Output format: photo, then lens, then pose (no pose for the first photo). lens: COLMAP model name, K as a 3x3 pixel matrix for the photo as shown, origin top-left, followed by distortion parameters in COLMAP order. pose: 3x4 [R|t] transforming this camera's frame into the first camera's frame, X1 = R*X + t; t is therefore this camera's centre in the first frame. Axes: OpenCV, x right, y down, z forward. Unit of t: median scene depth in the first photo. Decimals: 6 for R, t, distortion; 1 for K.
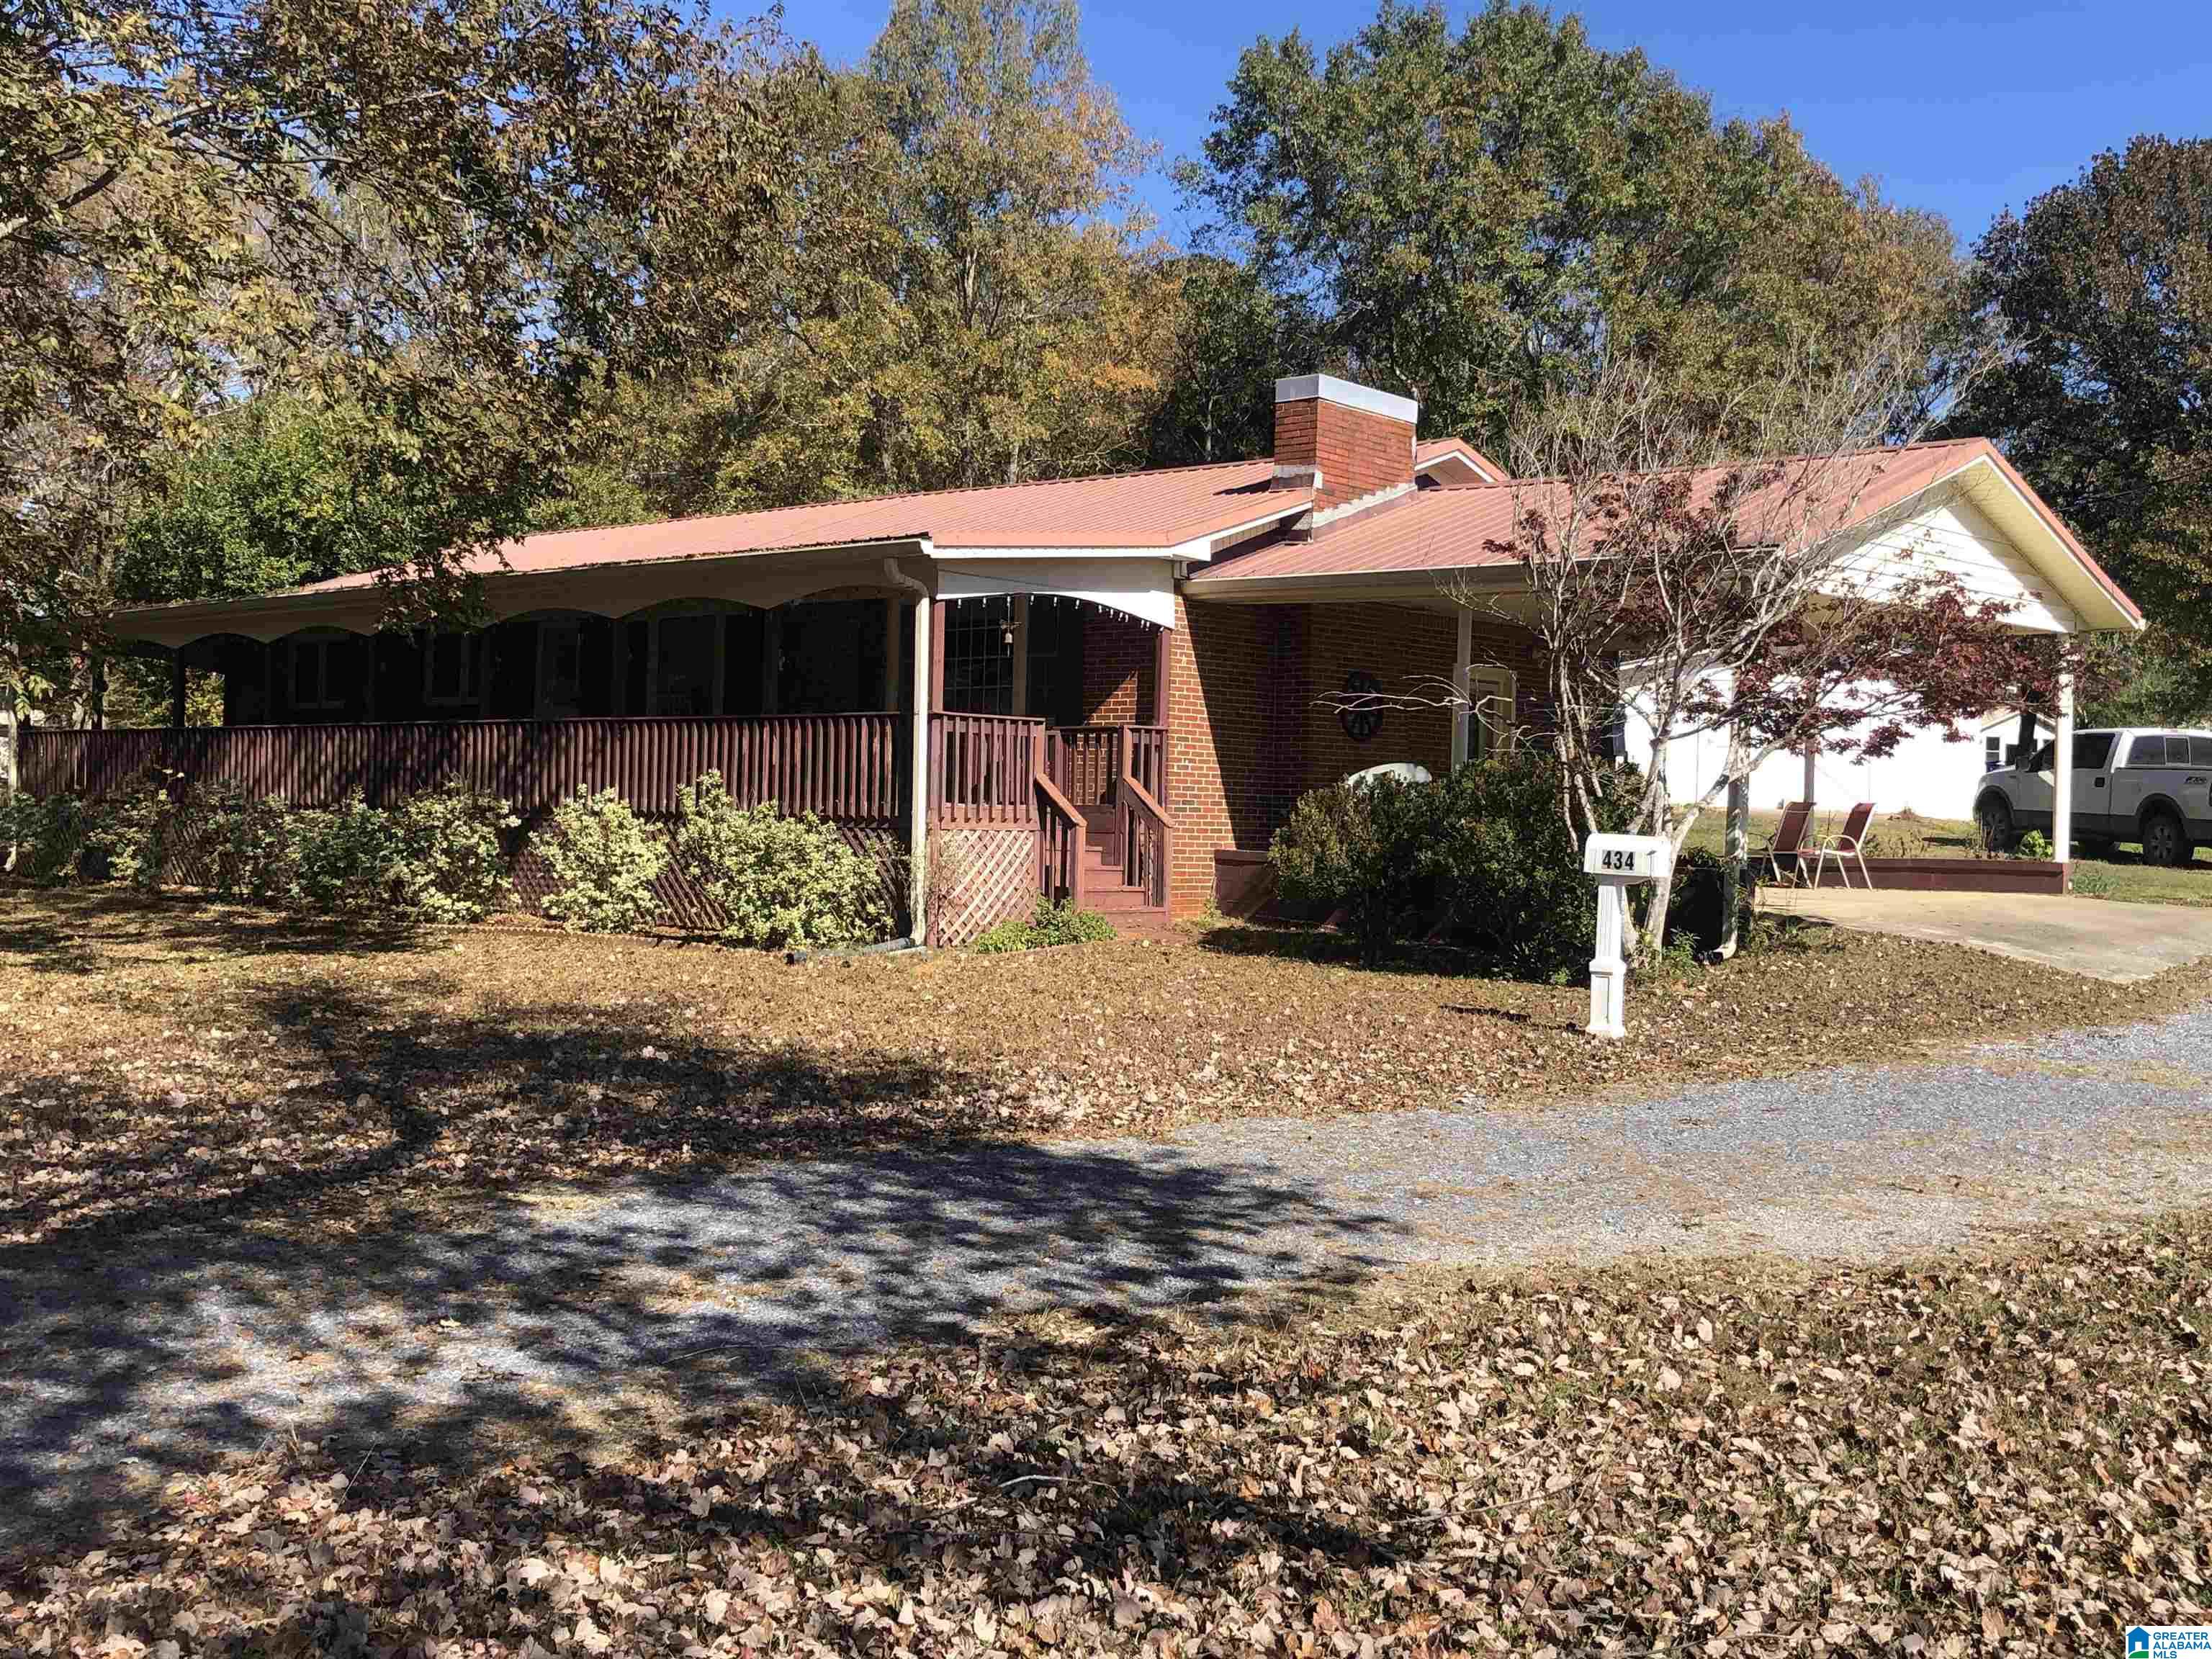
lens RADIAL K [[2299.6, 0, 1106.0], [0, 2299.6, 829.5], [0, 0, 1]] dist [0.059995, -0.004609]
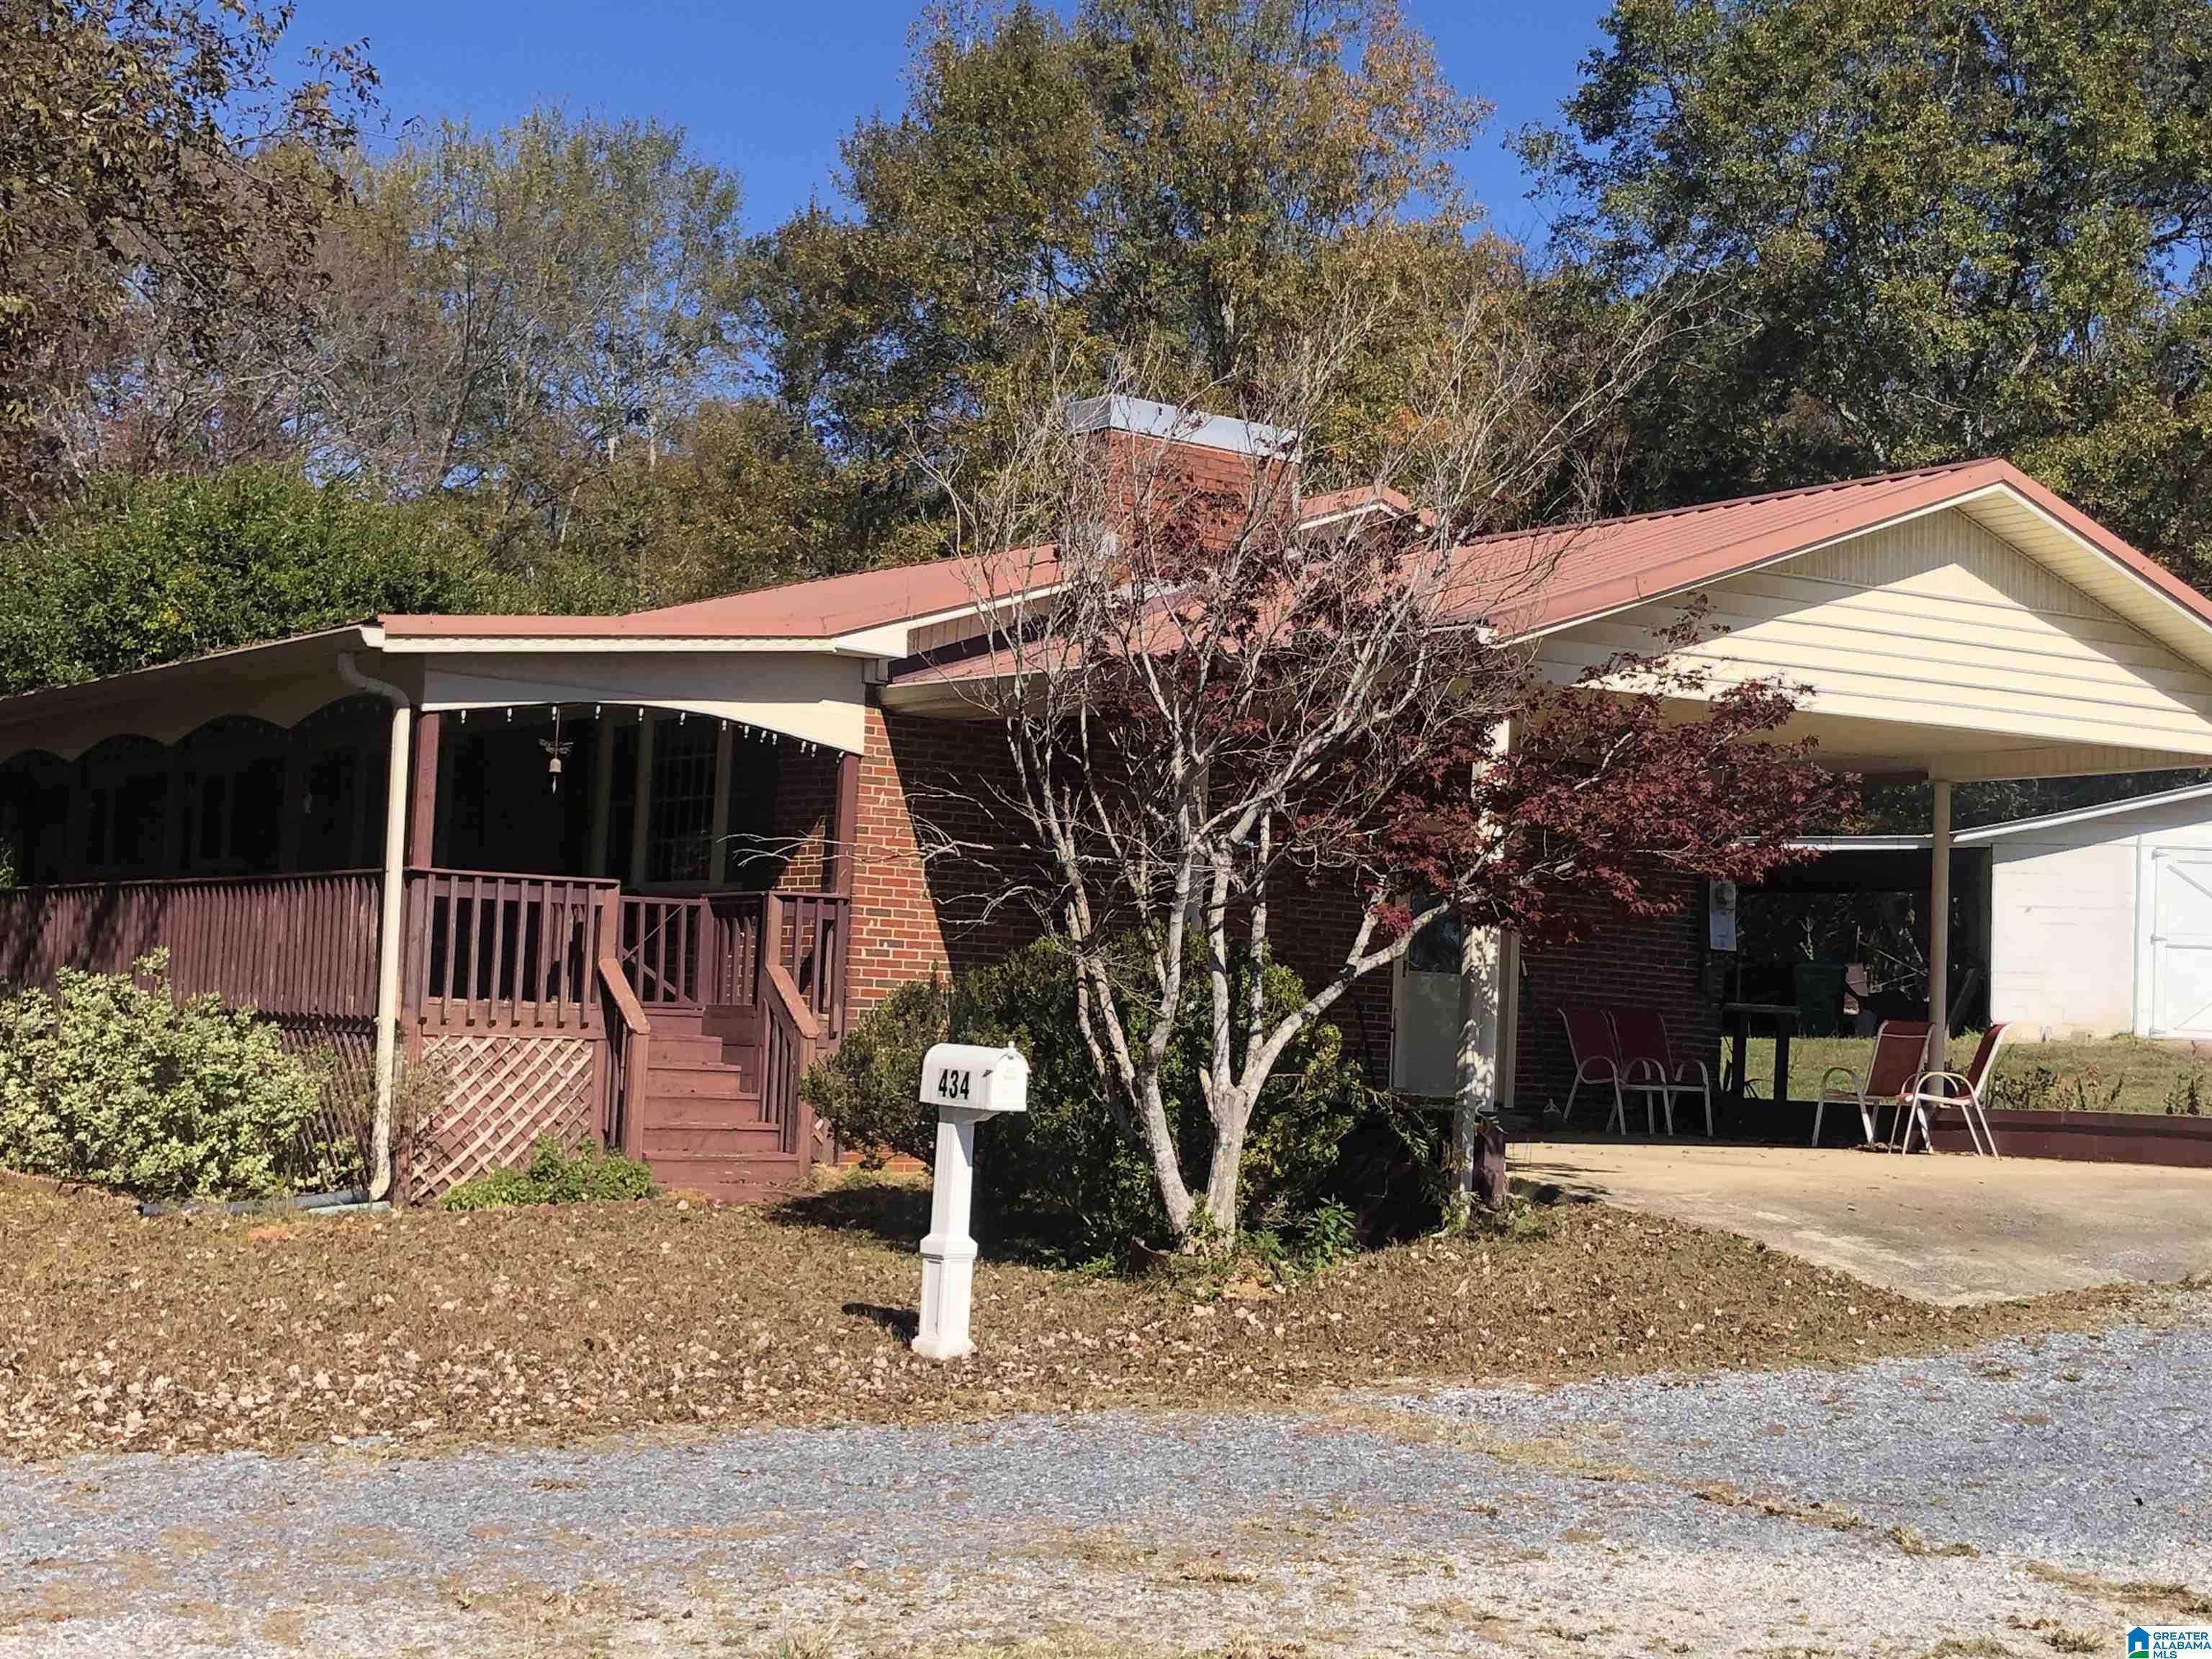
lens RADIAL K [[3149.2, 0, 1108.6], [0, 3149.2, 770.9], [0, 0, 1]] dist [0.190632, -0.913012]
pose [[0.976021, -0.002620, -0.217661, 0.334349], [-0.017742, 0.995643, -0.091542, 0.004378], [0.216952, 0.093208, 0.971722, 0.091692]]
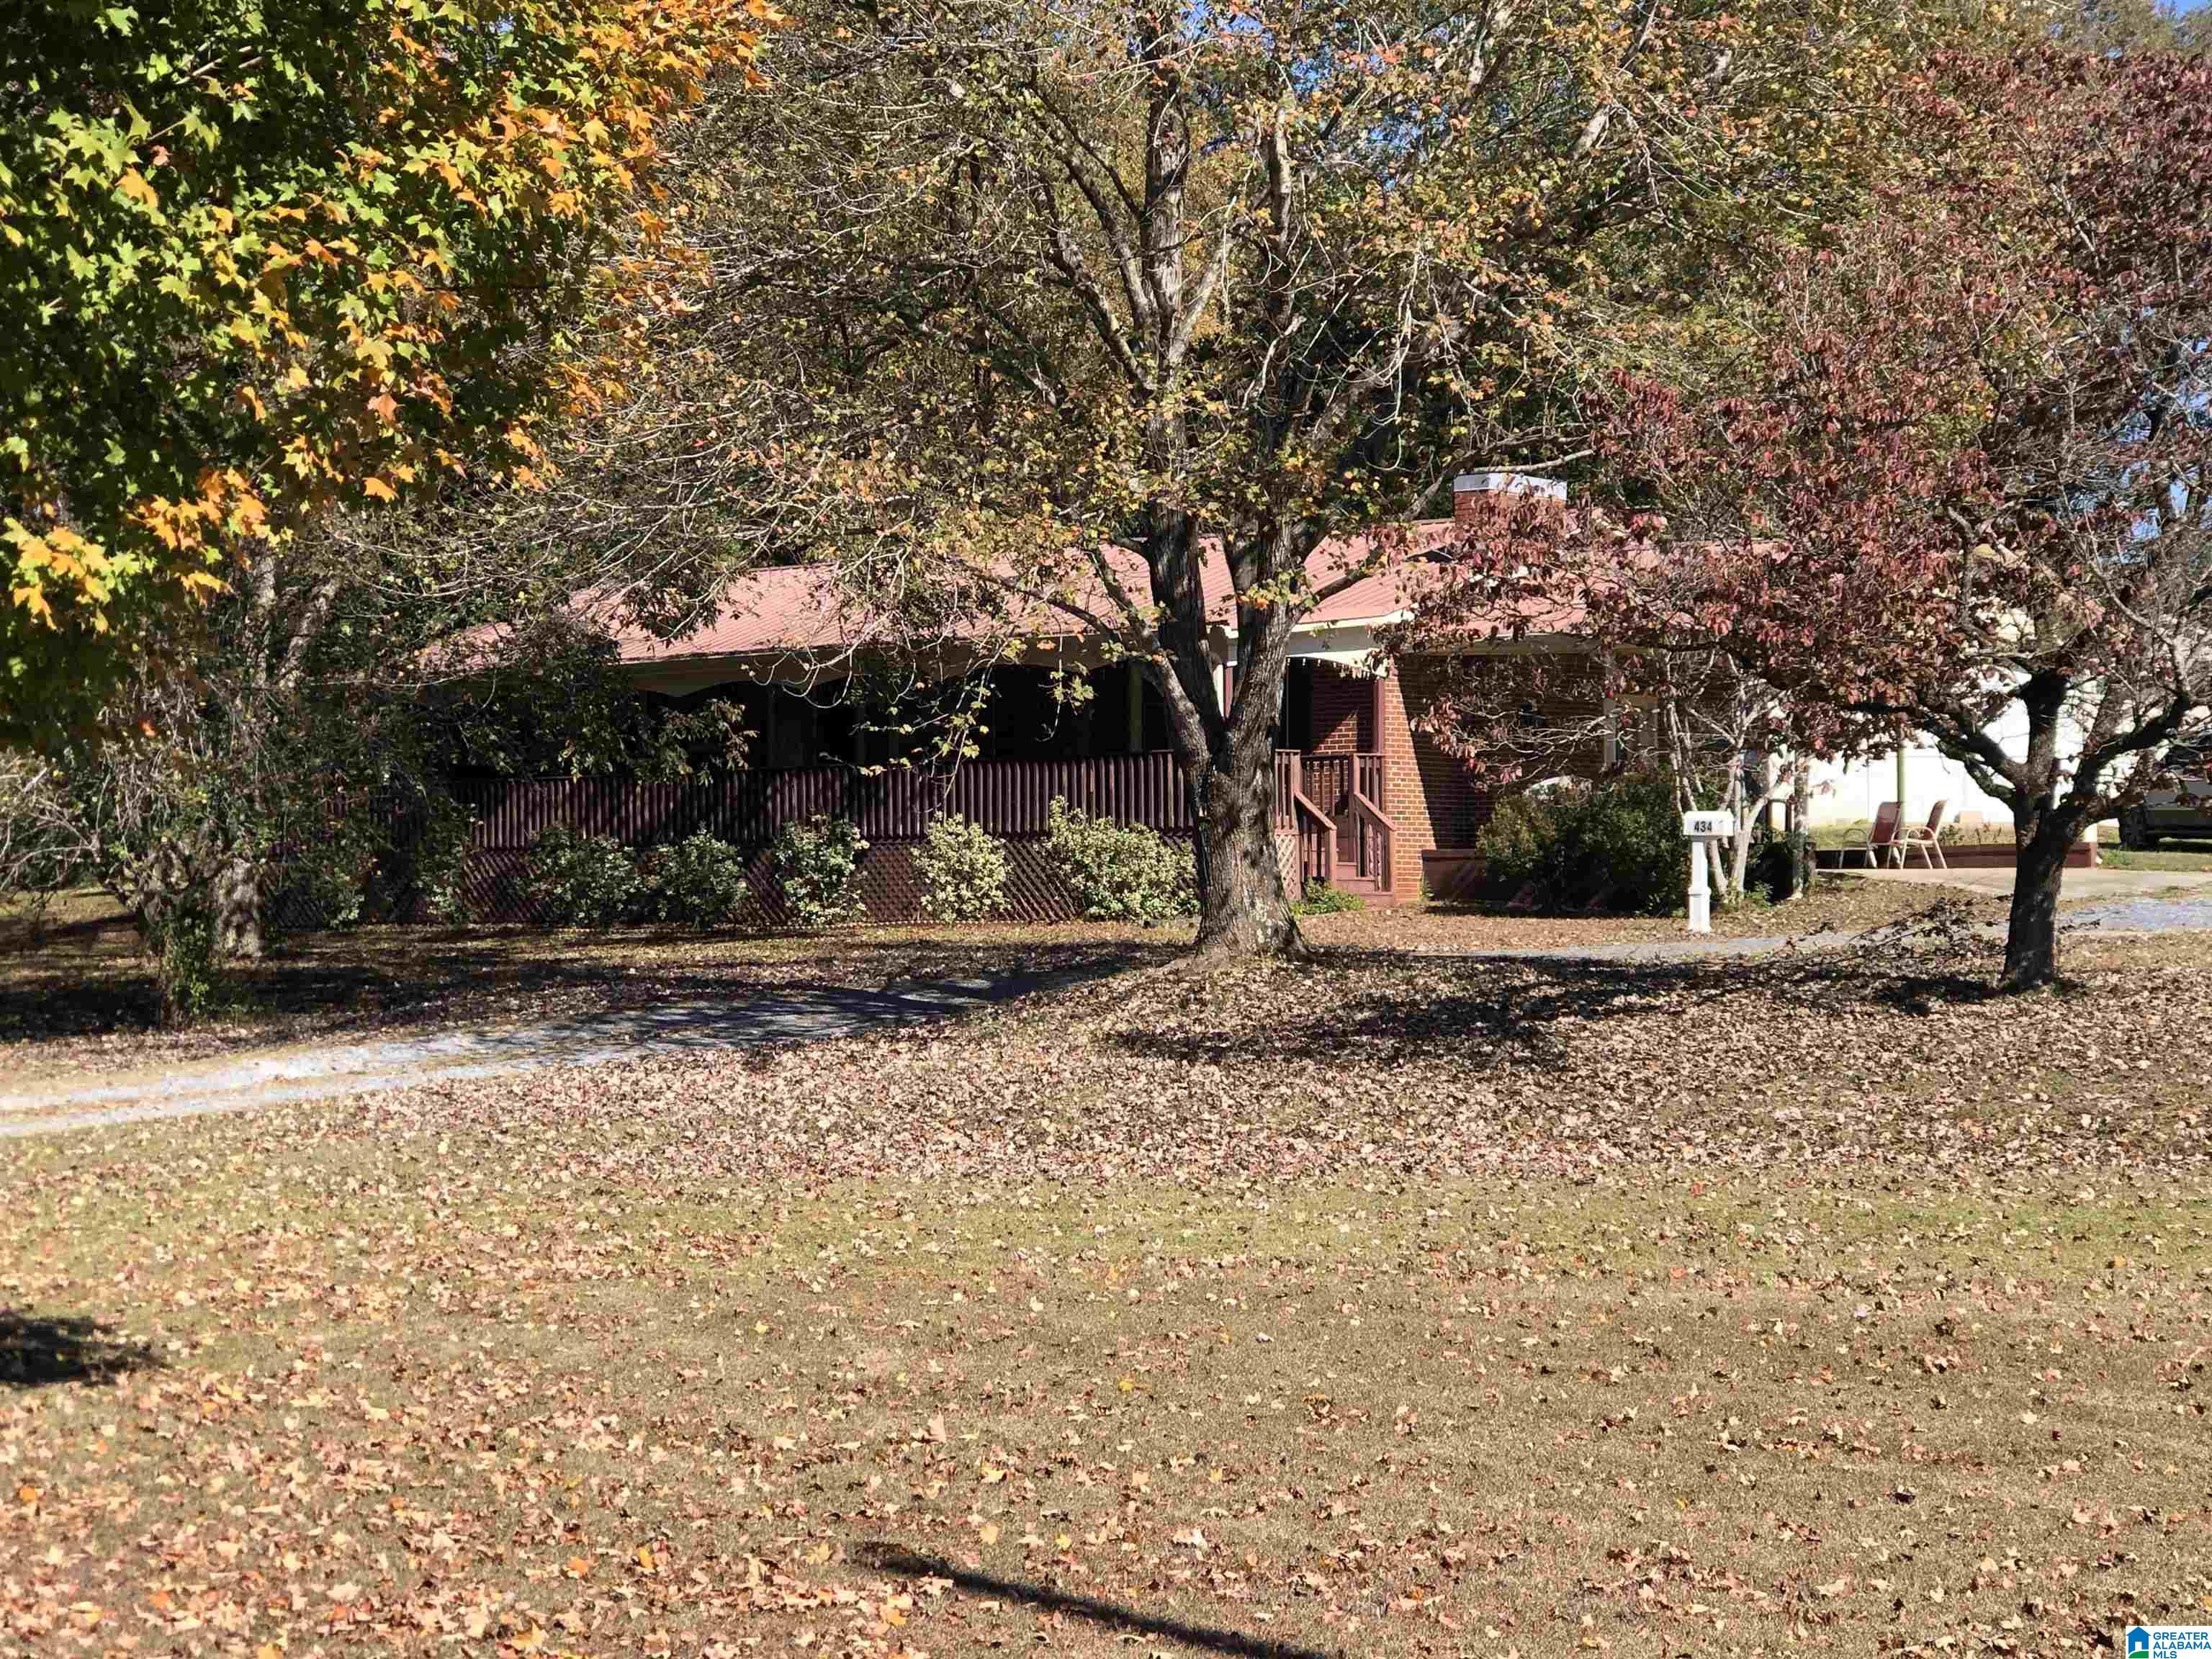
lens RADIAL K [[4629.6, 0, 1104.7], [0, 4629.6, 747.5], [0, 0, 1]] dist [-0.299341, 0.281354]
pose [[0.998816, -0.029401, 0.038746, -0.241018], [0.031114, 0.998531, -0.044366, 0.064672], [-0.037385, 0.045519, 0.998264, -1.653245]]
